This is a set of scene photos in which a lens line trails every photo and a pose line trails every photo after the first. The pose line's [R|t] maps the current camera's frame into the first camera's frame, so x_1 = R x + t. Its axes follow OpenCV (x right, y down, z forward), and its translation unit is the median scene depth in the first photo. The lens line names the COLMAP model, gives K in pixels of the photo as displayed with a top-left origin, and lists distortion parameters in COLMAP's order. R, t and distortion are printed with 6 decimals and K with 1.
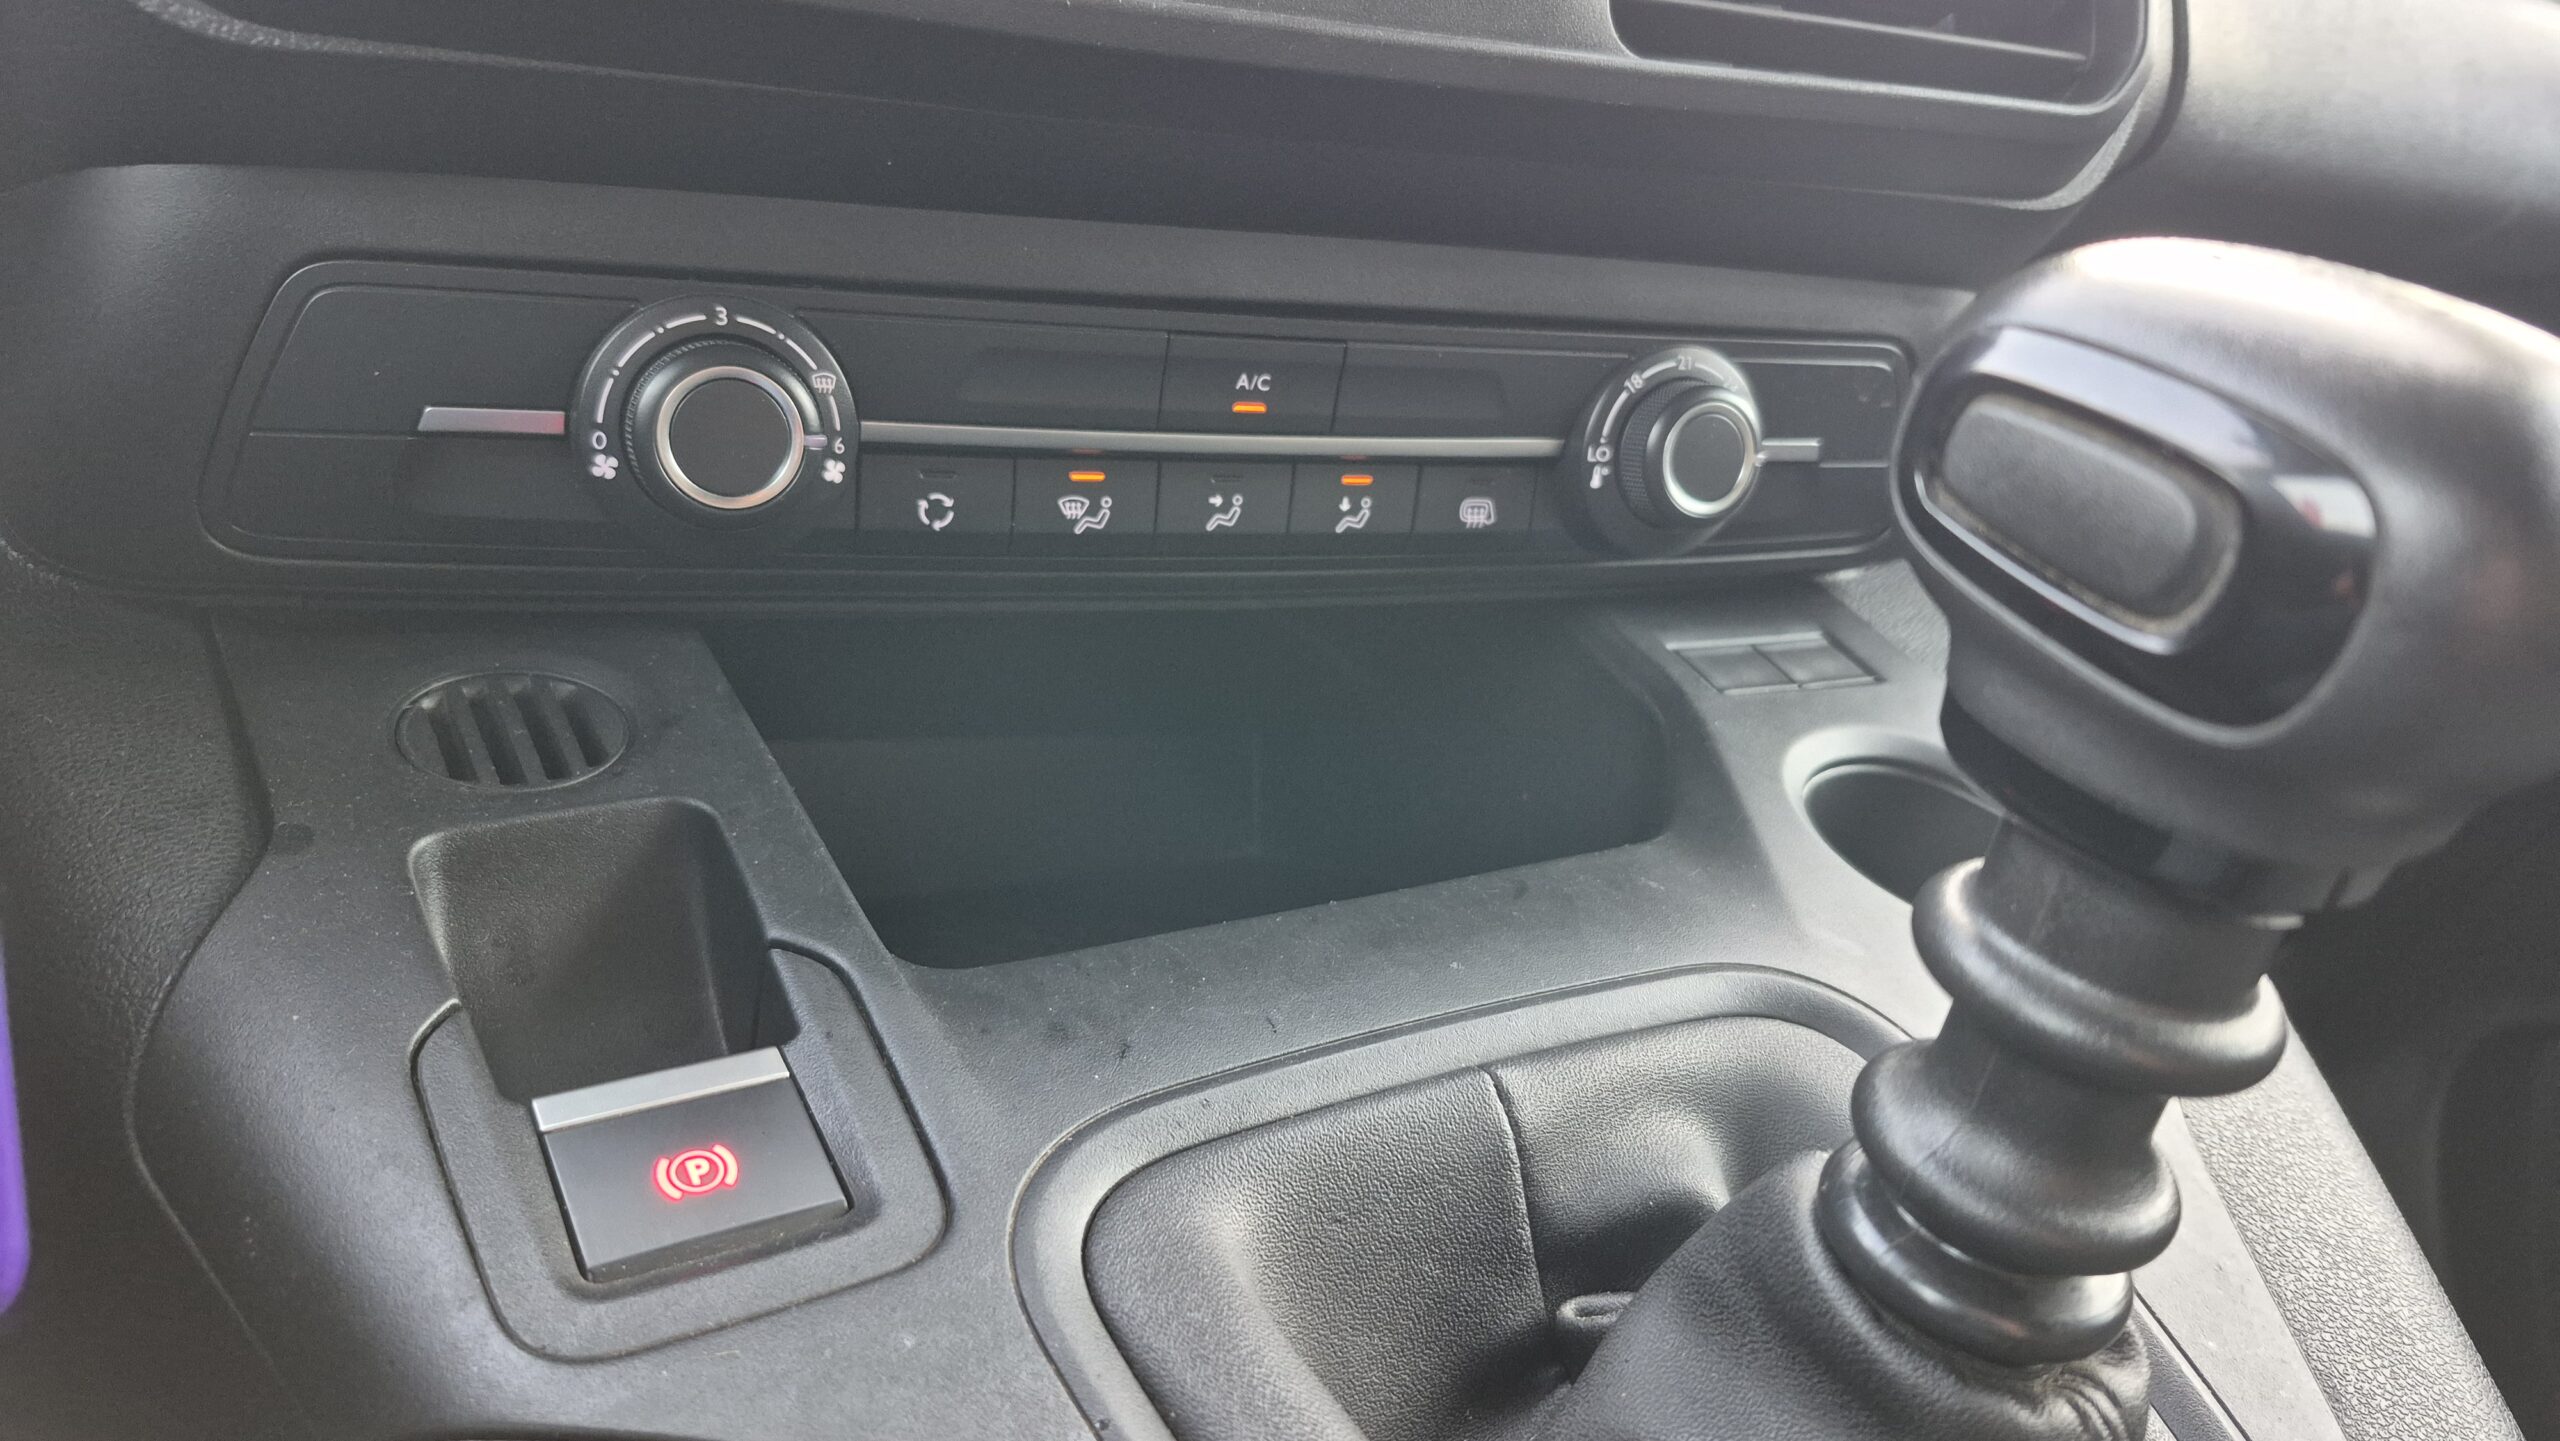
lens RADIAL K [[1813.1, 0, 1267.9], [0, 1813.1, 722.9], [0, 0, 1]] dist [0.071093, -0.174616]
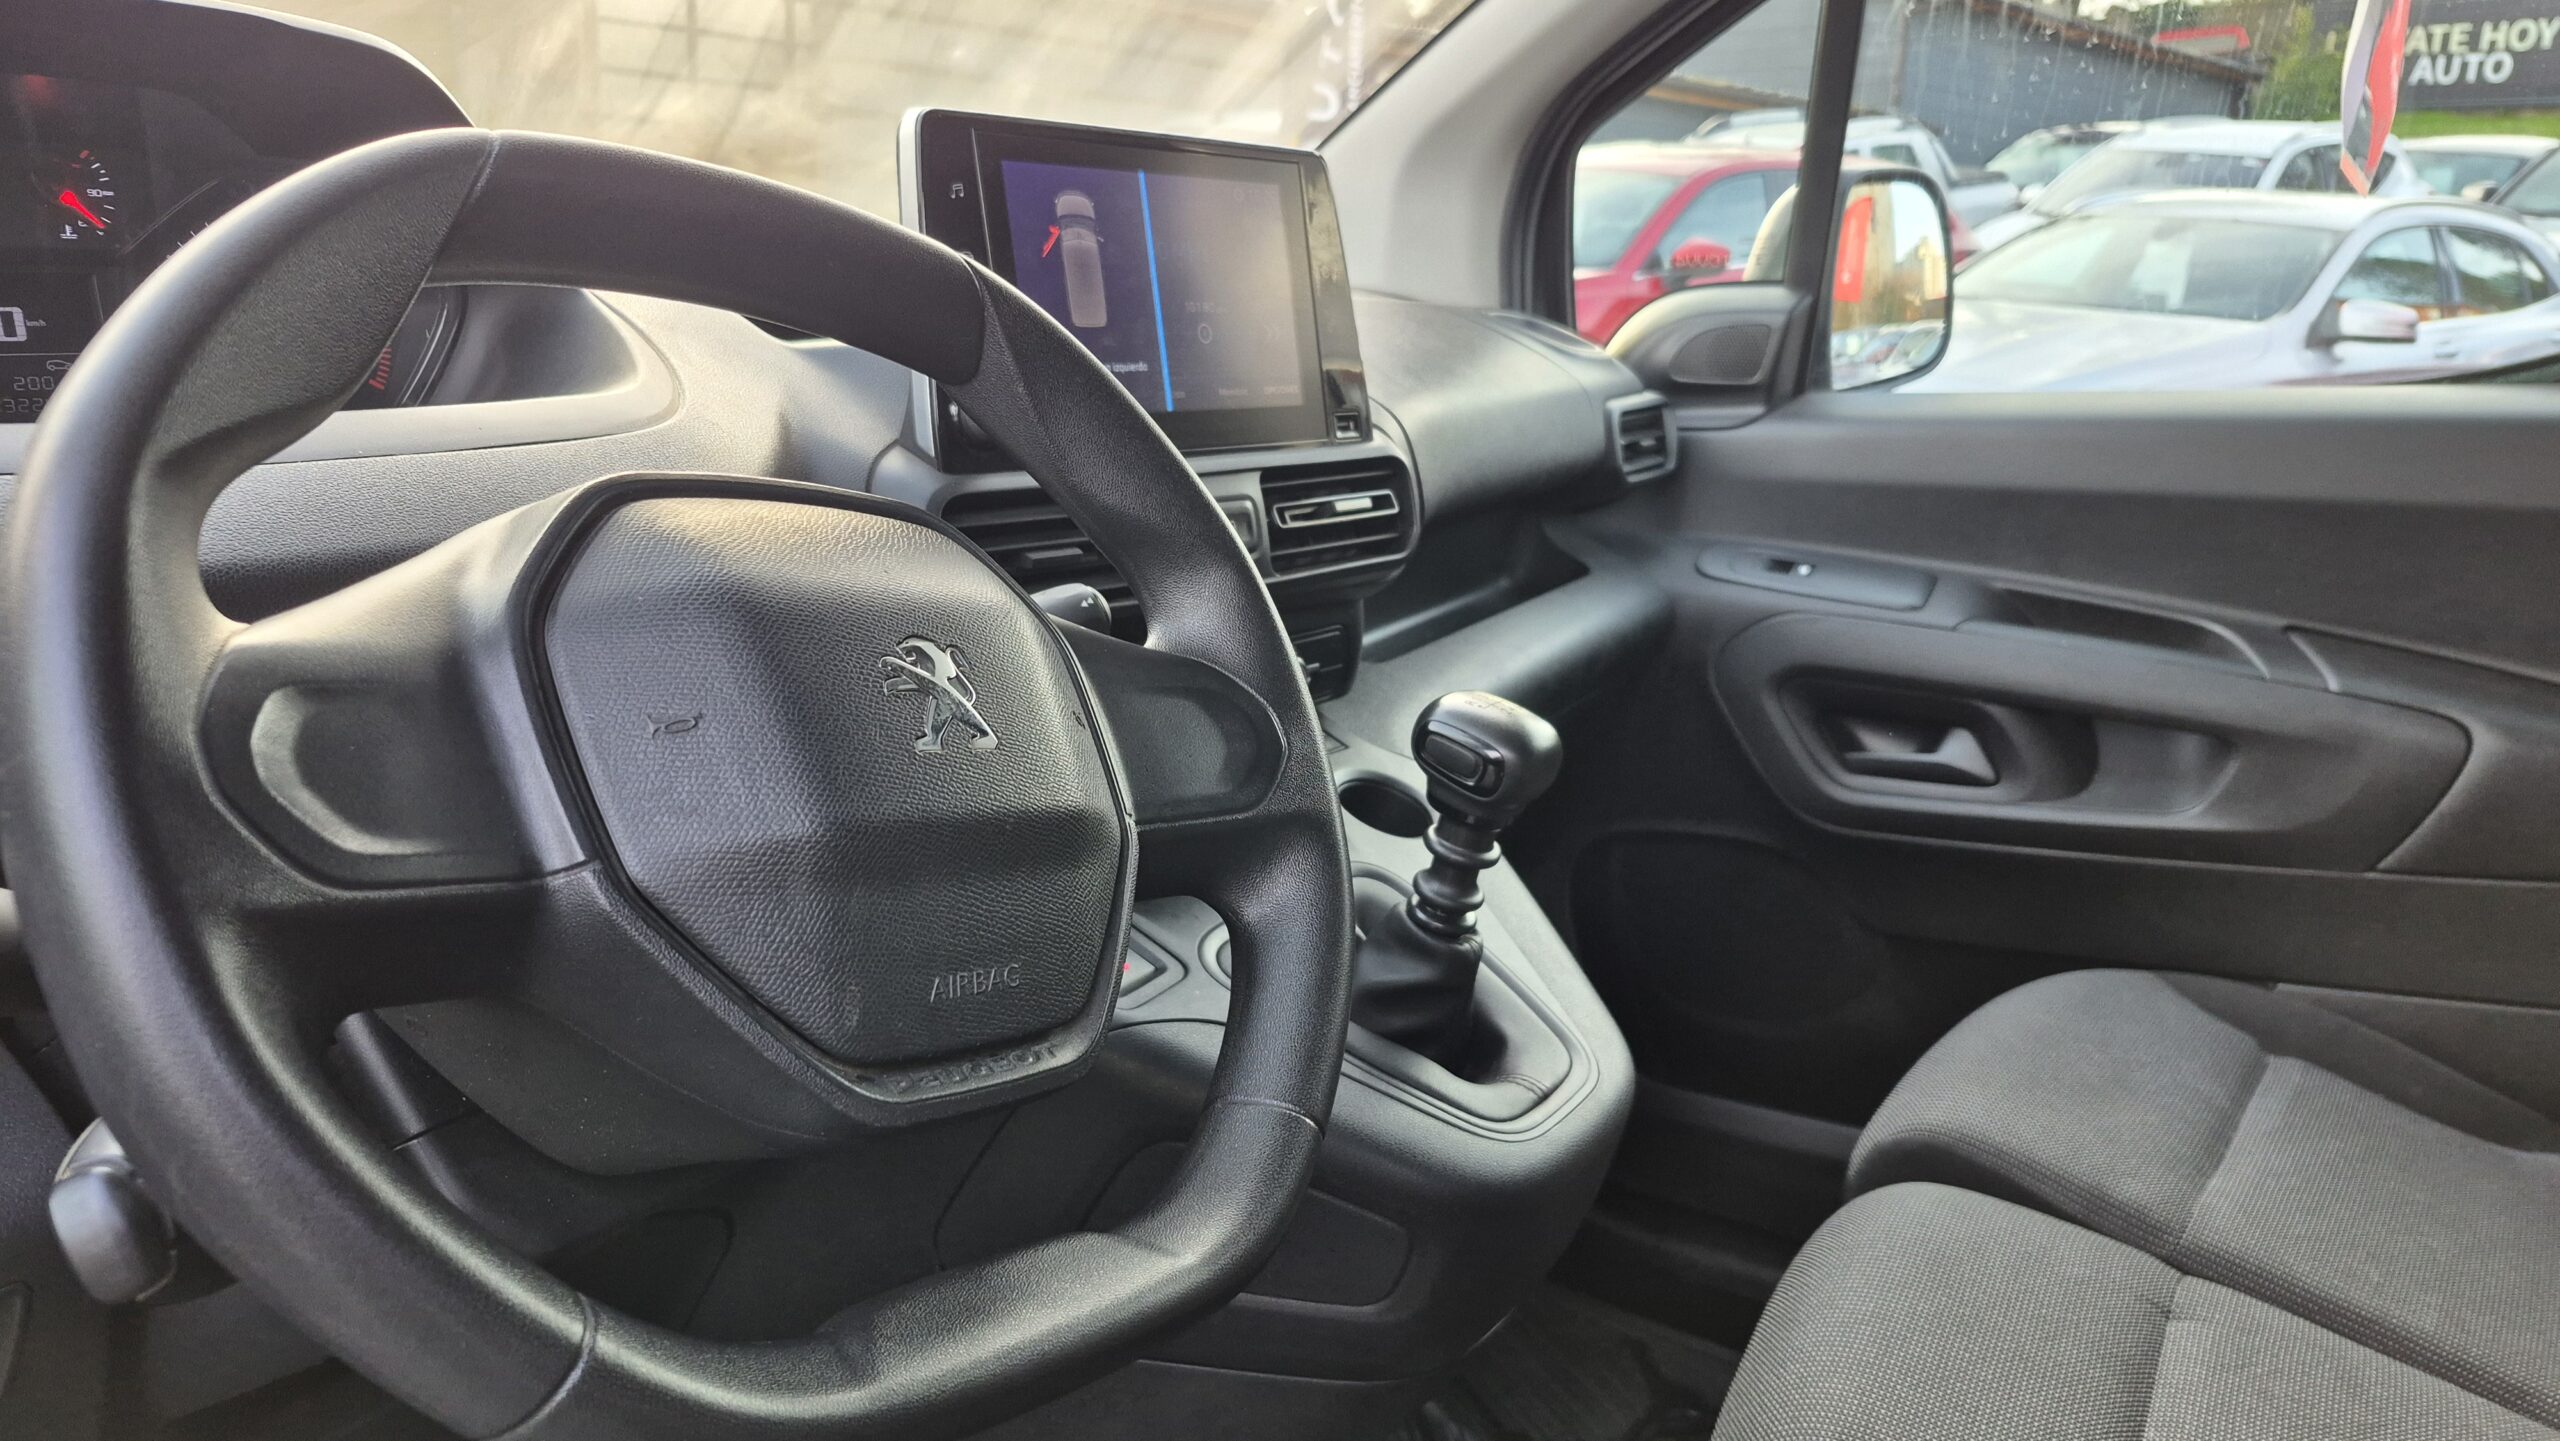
lens RADIAL K [[1836.8, 0, 1323.6], [0, 1836.8, 713.2], [0, 0, 1]] dist [0.007622, -0.001335]
pose [[0.900315, -0.130724, 0.415144, -1.097244], [0.122069, 0.991387, 0.047446, -0.286787], [-0.417771, 0.007960, 0.908518, -1.929506]]
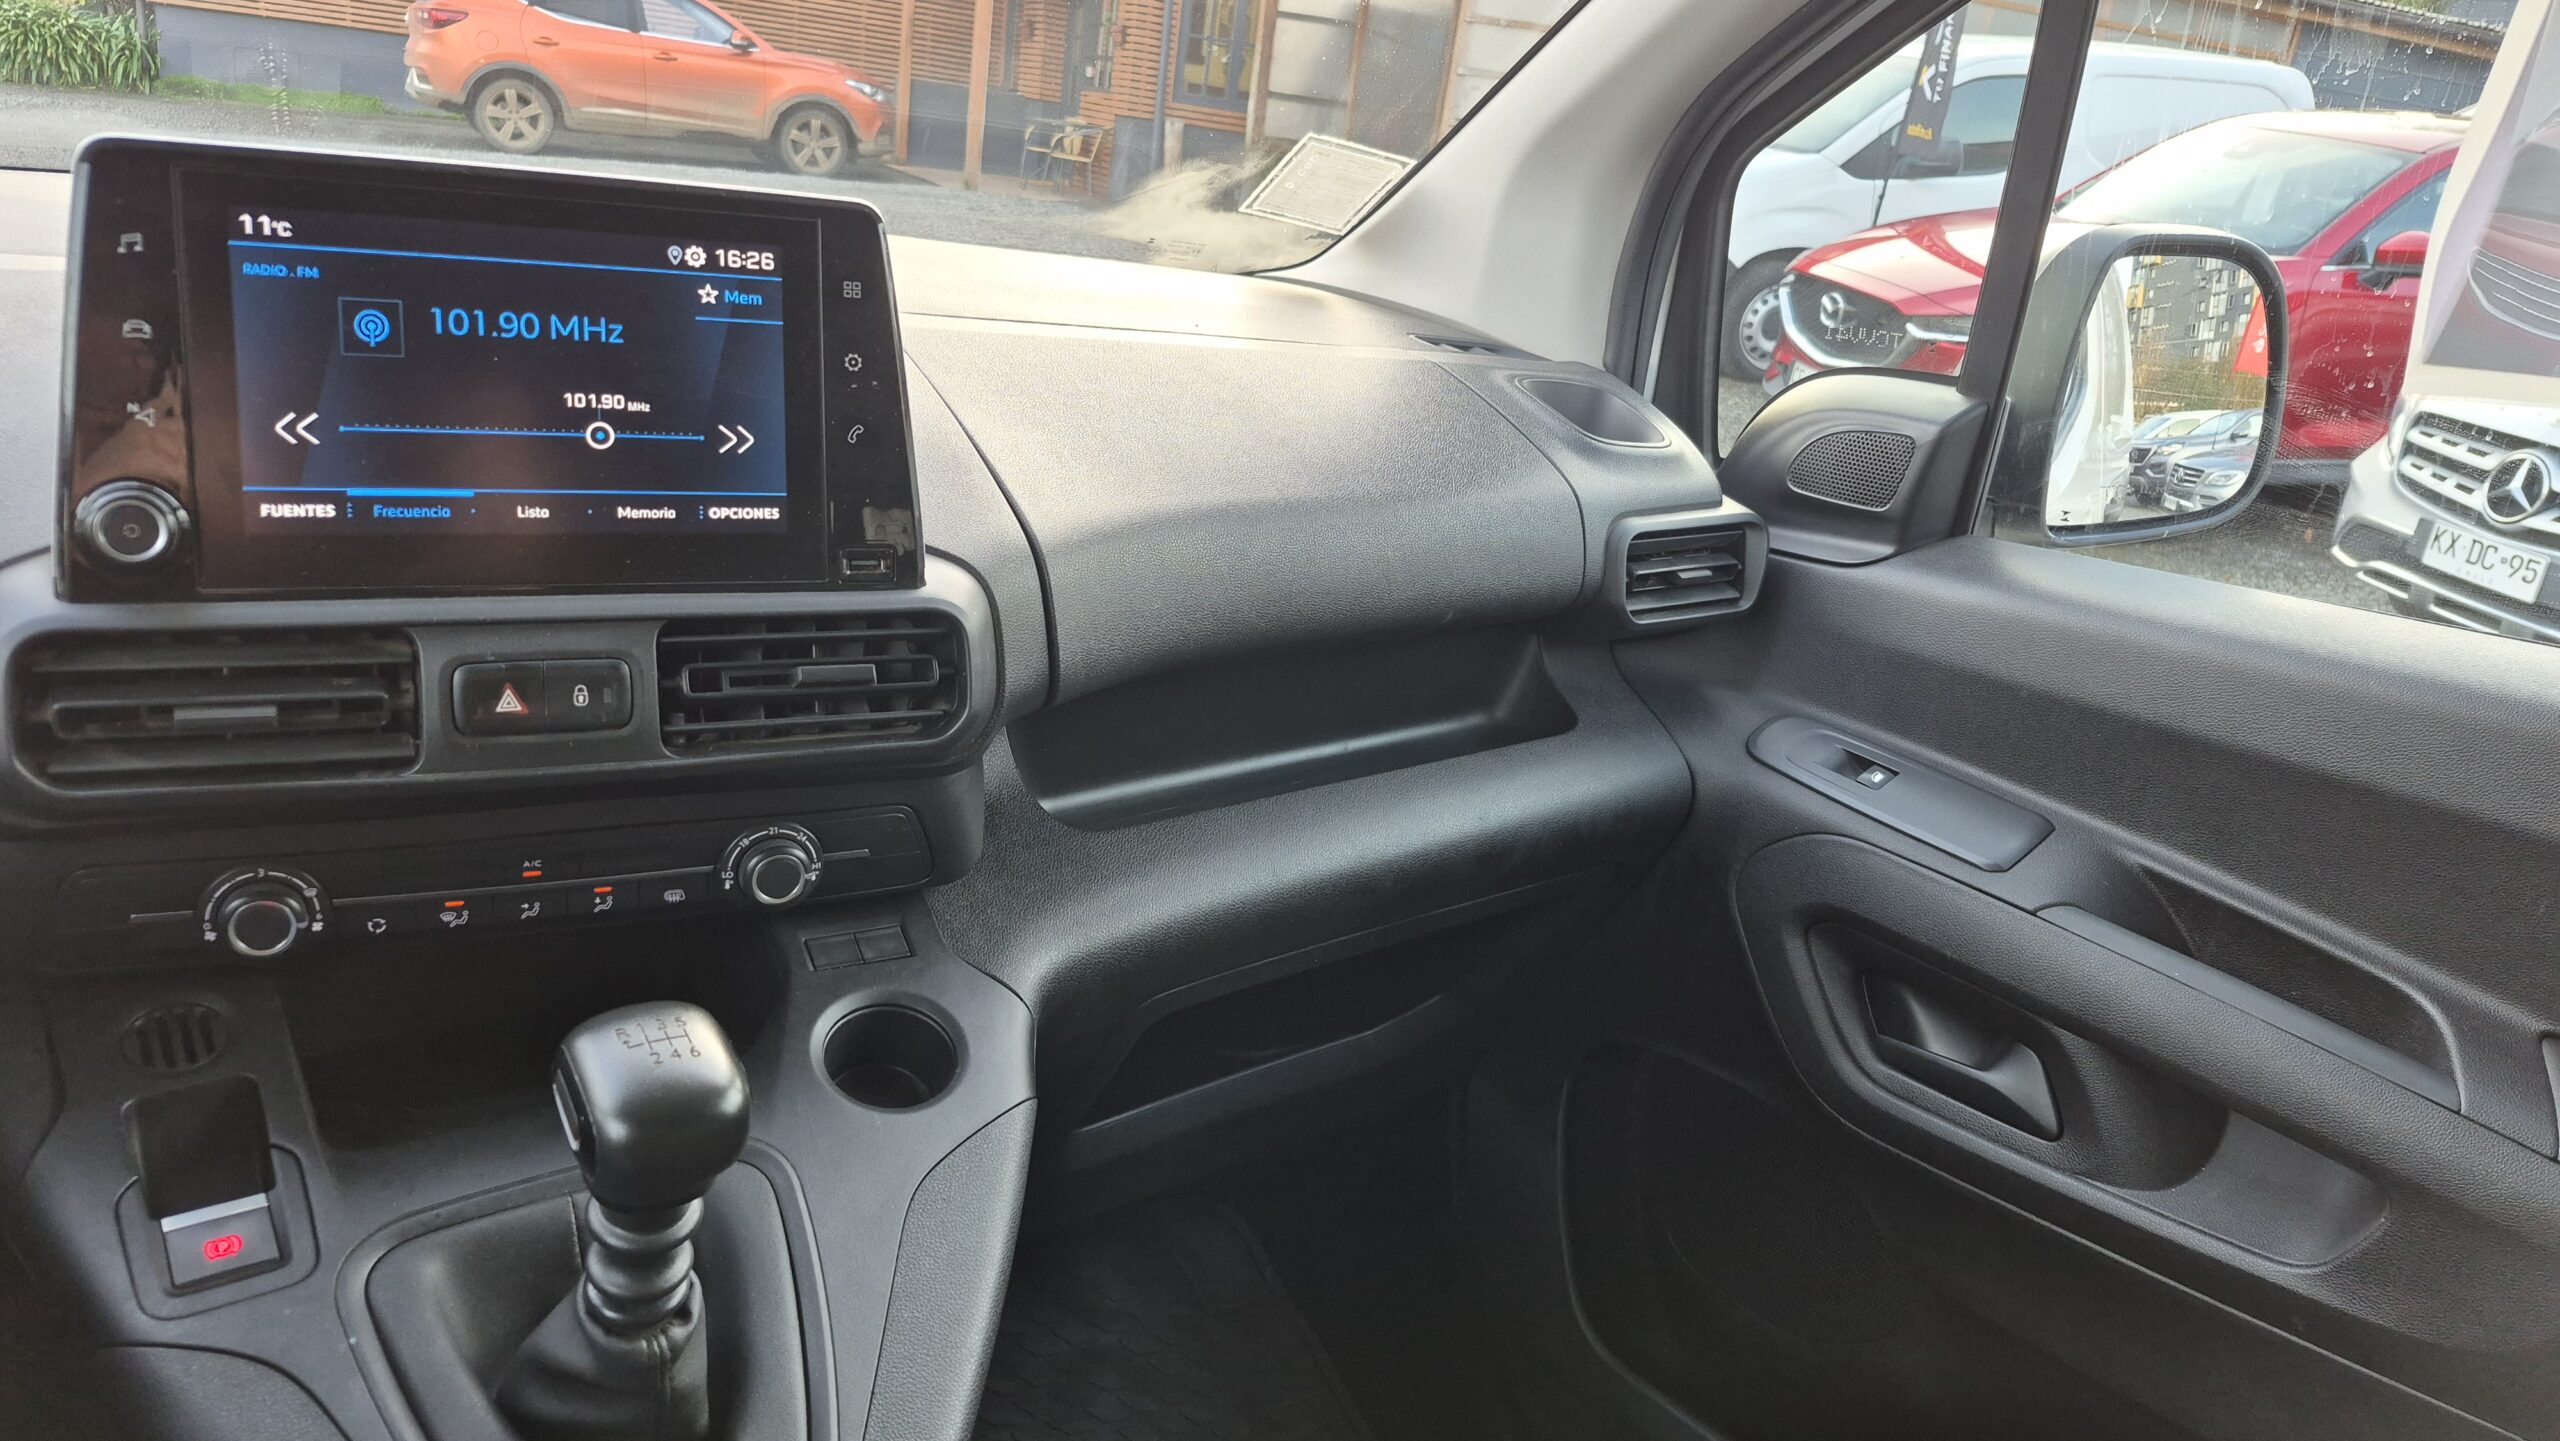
lens RADIAL K [[1778.4, 0, 1283.8], [0, 1778.4, 706.0], [0, 0, 1]] dist [0.079067, -0.117682]
pose [[0.997183, 0.032553, 0.067570, 0.870034], [-0.037993, 0.996002, 0.080843, -0.686324], [-0.064669, -0.083183, 0.994434, -1.405692]]
